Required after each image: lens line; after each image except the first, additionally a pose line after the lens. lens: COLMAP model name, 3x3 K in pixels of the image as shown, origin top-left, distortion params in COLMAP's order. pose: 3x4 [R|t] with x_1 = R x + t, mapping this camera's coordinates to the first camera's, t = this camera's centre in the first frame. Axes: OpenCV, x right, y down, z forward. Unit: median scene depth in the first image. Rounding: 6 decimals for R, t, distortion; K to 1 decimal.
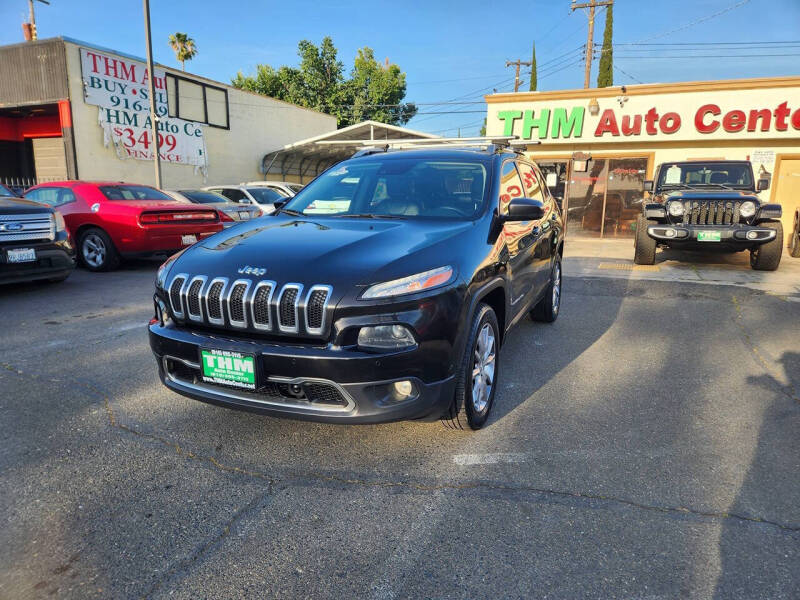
lens RADIAL K [[523.9, 0, 398.7], [0, 523.9, 303.7], [0, 0, 1]] dist [0.062590, -0.049123]
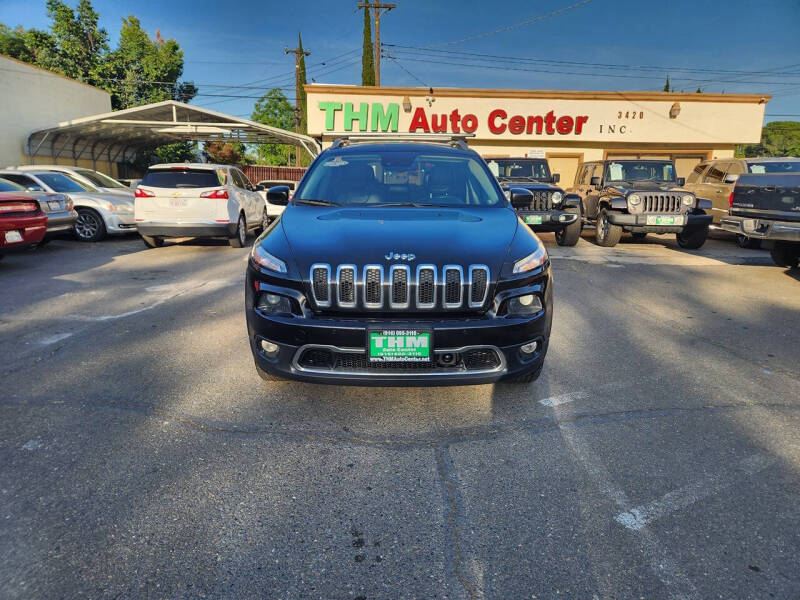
lens RADIAL K [[523.9, 0, 400.8], [0, 523.9, 302.5], [0, 0, 1]] dist [0.062590, -0.049123]
pose [[0.917649, -0.083276, 0.388568, -0.152552], [0.076452, 0.996526, 0.033020, -0.000595], [-0.389968, -0.000594, 0.920828, 0.001052]]
